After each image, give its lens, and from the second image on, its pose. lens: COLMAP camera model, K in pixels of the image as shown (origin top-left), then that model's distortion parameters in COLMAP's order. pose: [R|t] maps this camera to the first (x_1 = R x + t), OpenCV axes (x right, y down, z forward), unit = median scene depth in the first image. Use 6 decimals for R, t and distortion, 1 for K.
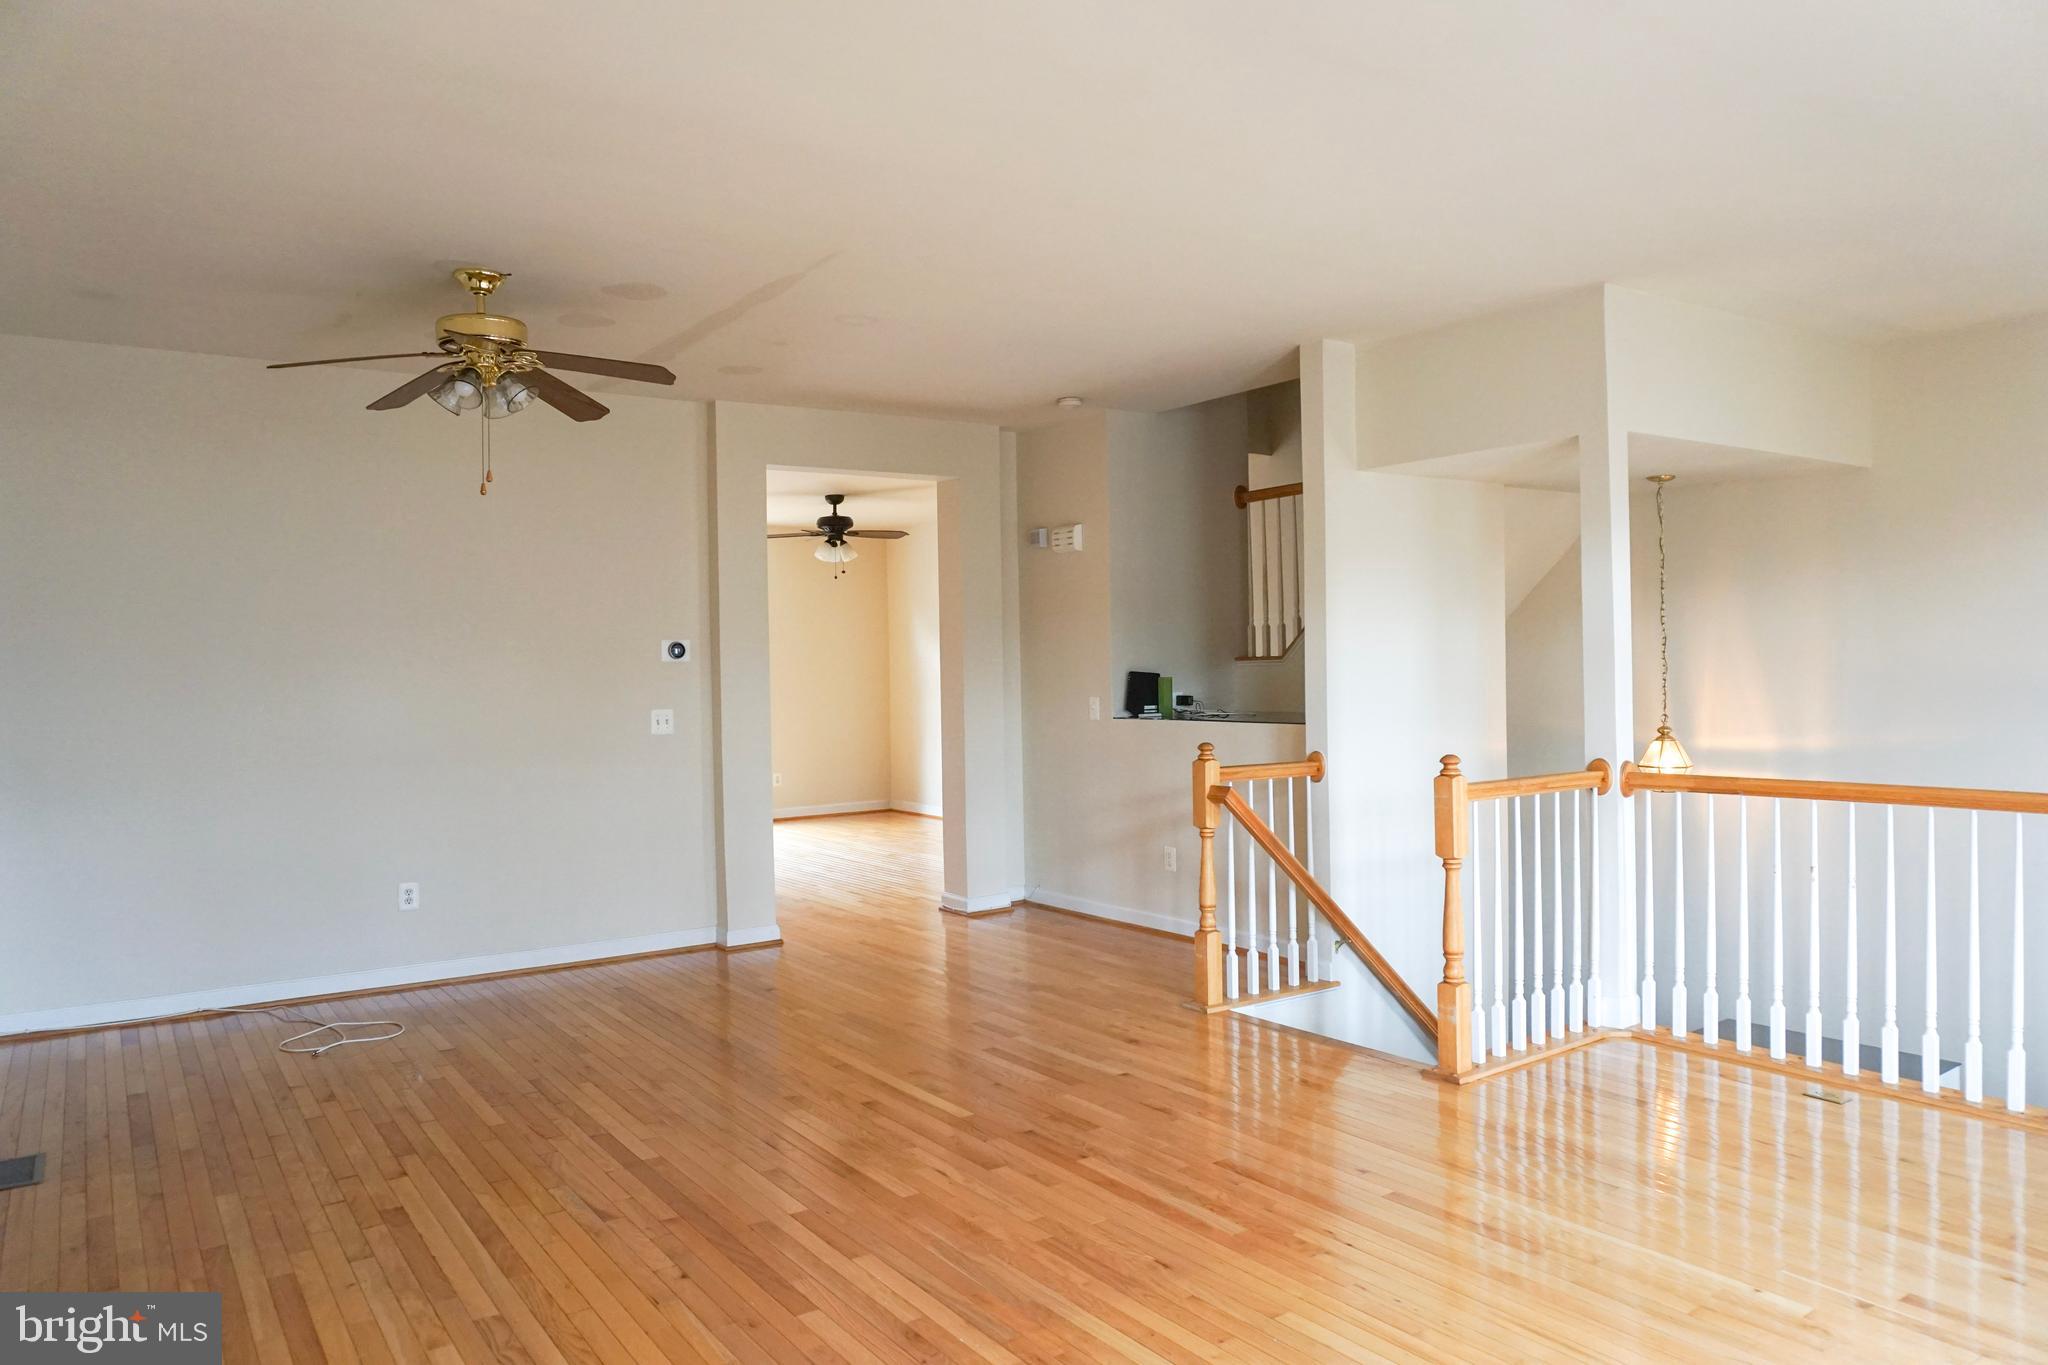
lens RADIAL K [[1366.6, 0, 1021.9], [0, 1366.6, 681.9], [0, 0, 1]] dist [-0.054255, 0.040865]
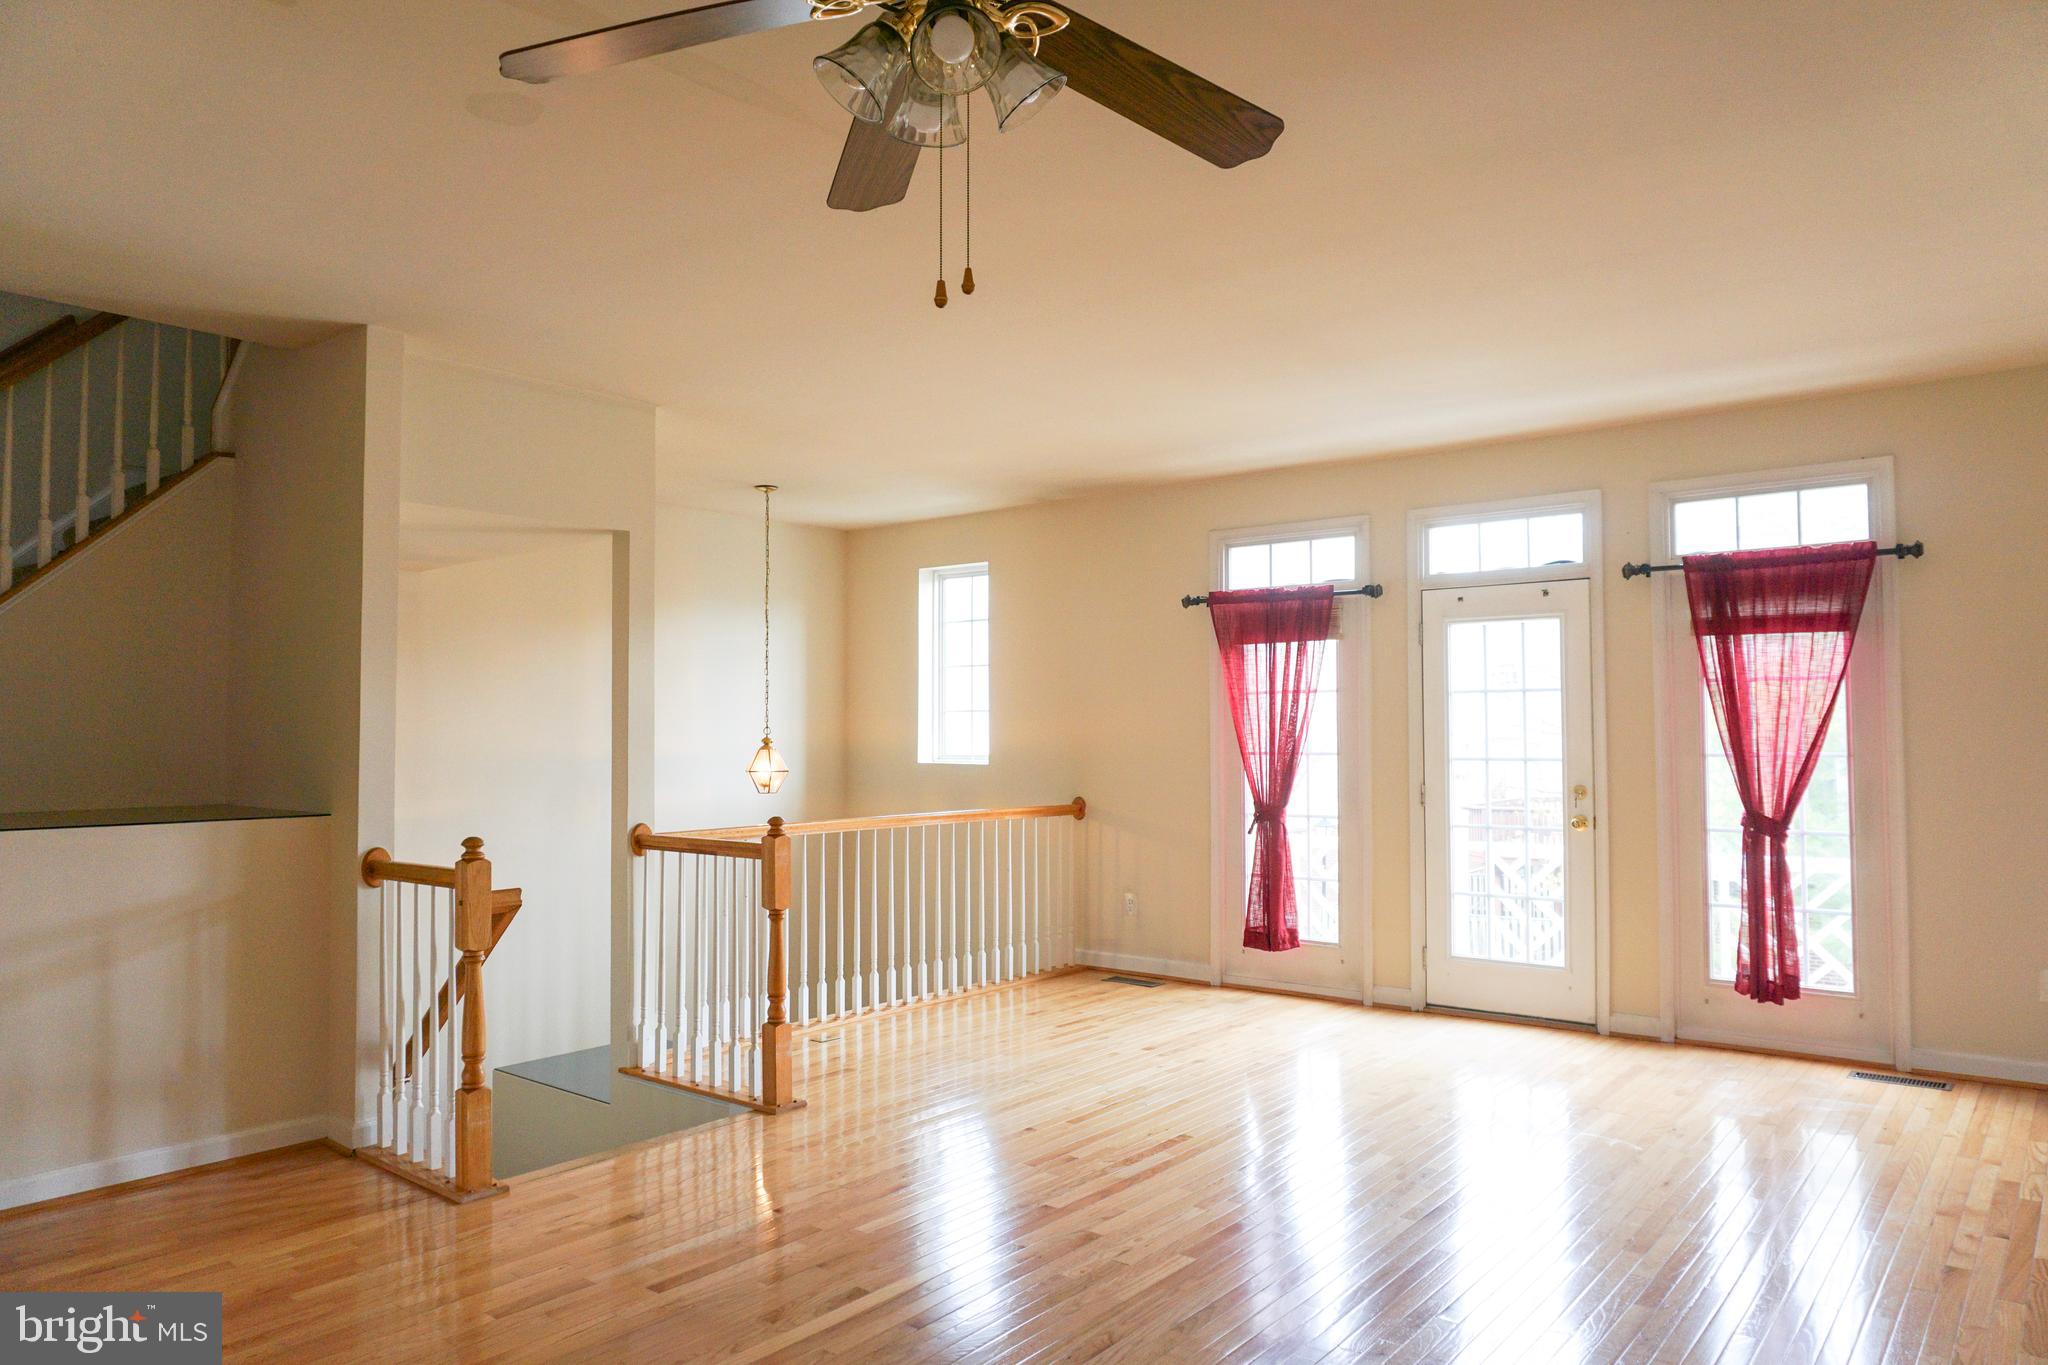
lens RADIAL K [[1366.6, 0, 1021.9], [0, 1366.6, 681.9], [0, 0, 1]] dist [-0.054255, 0.040865]
pose [[-0.268942, 0.049428, 0.961887, -0.970562], [0.023293, 0.998724, -0.044808, -0.002387], [-0.962875, 0.010355, -0.269751, 1.304523]]
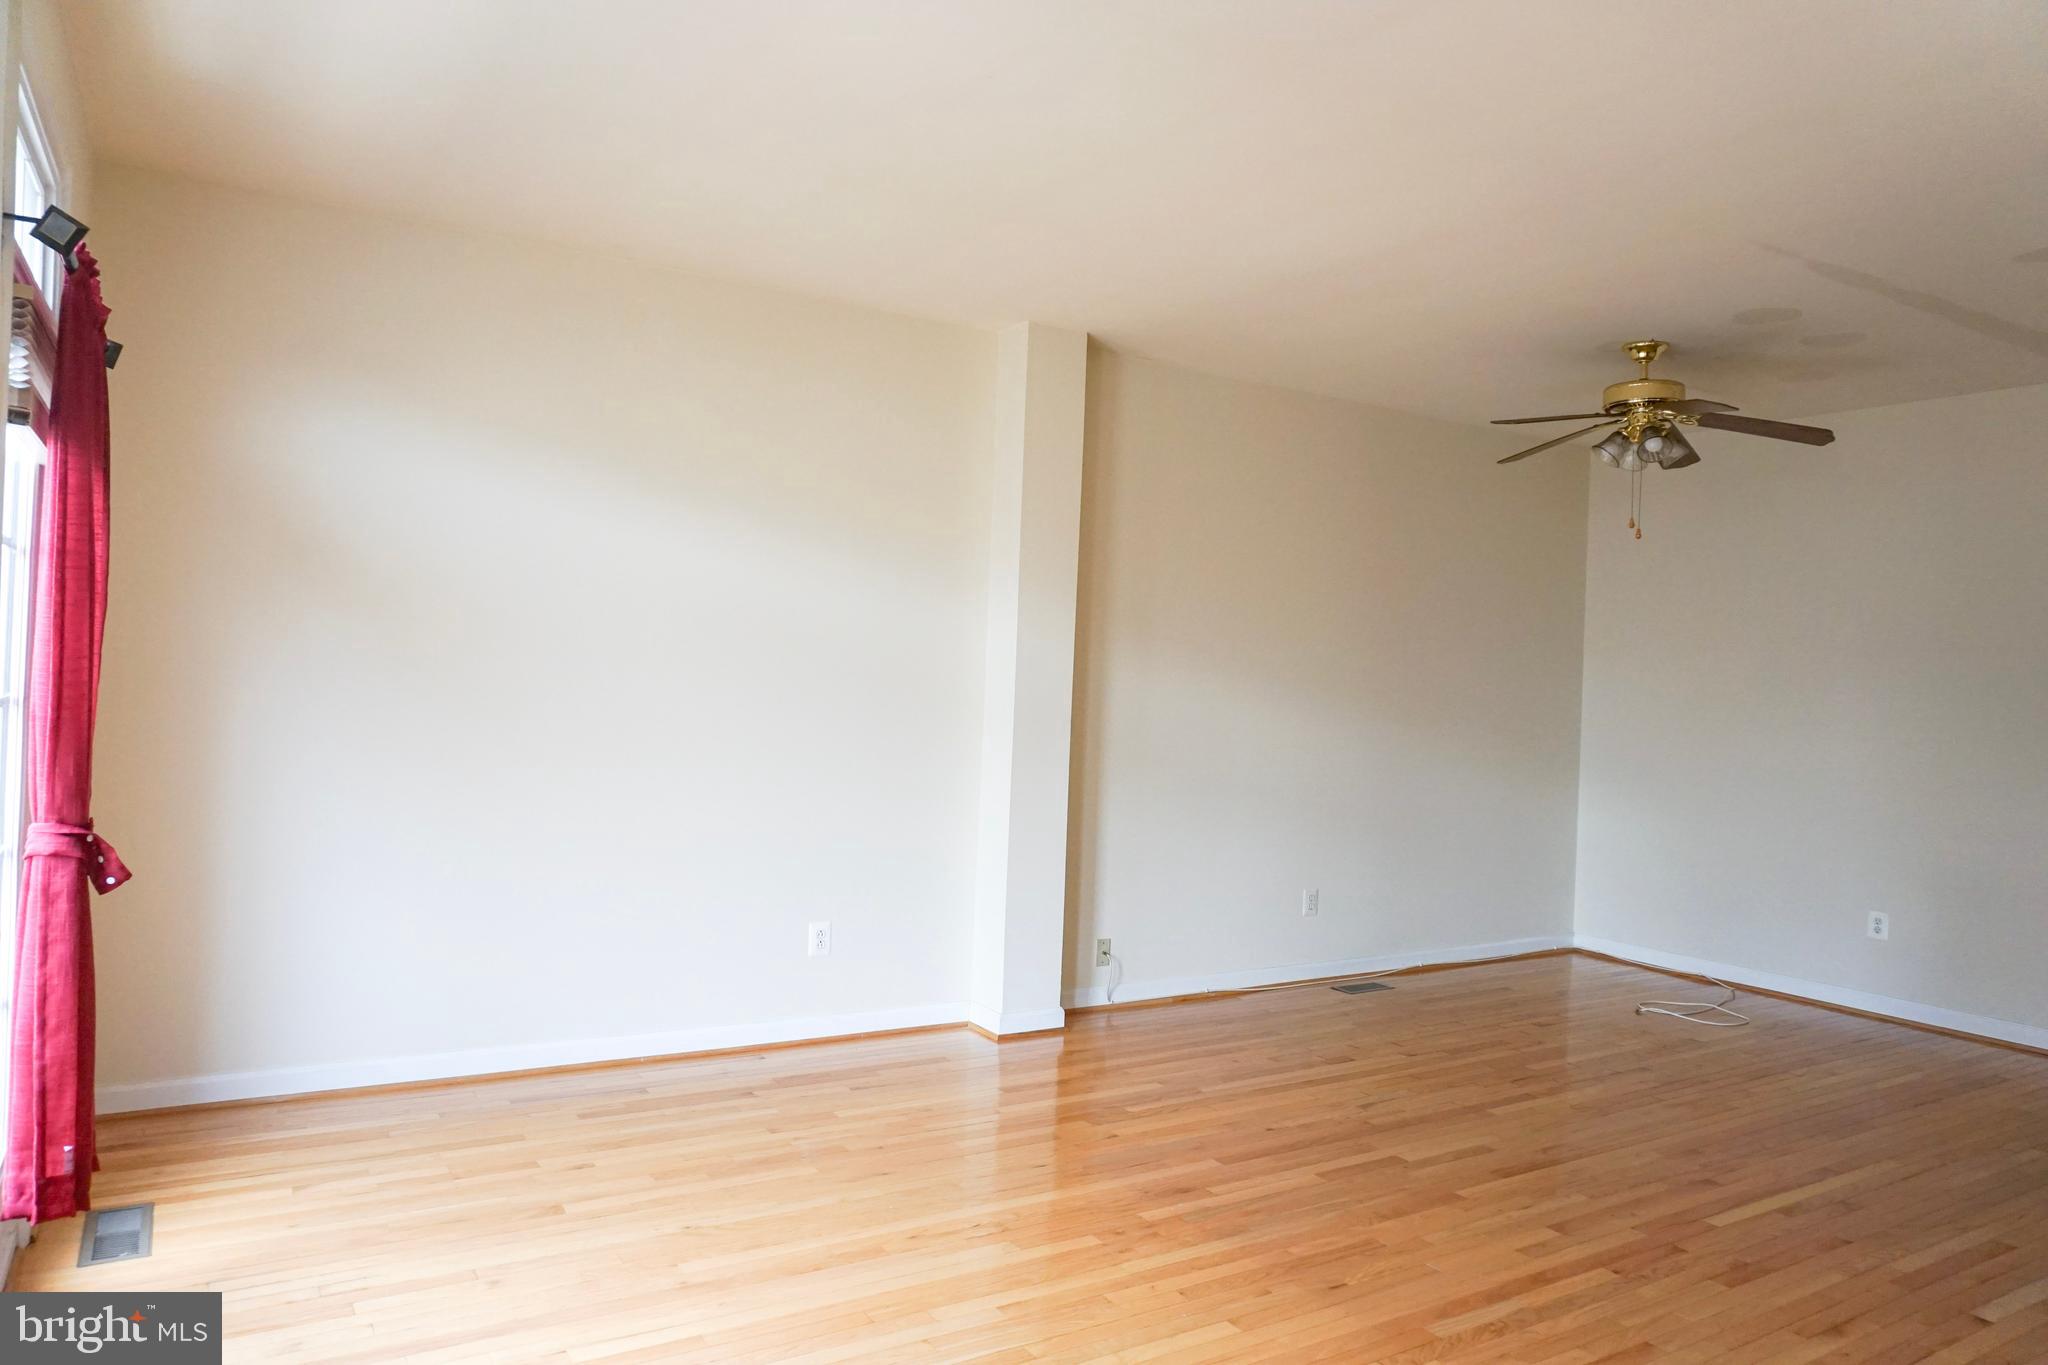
lens RADIAL K [[1366.6, 0, 1021.9], [0, 1366.6, 681.9], [0, 0, 1]] dist [-0.054255, 0.040865]
pose [[-0.059962, 0.019733, -0.998006, 0.917267], [-0.046825, 0.998648, 0.022559, -0.023789], [0.997102, 0.048084, -0.058957, 0.664241]]
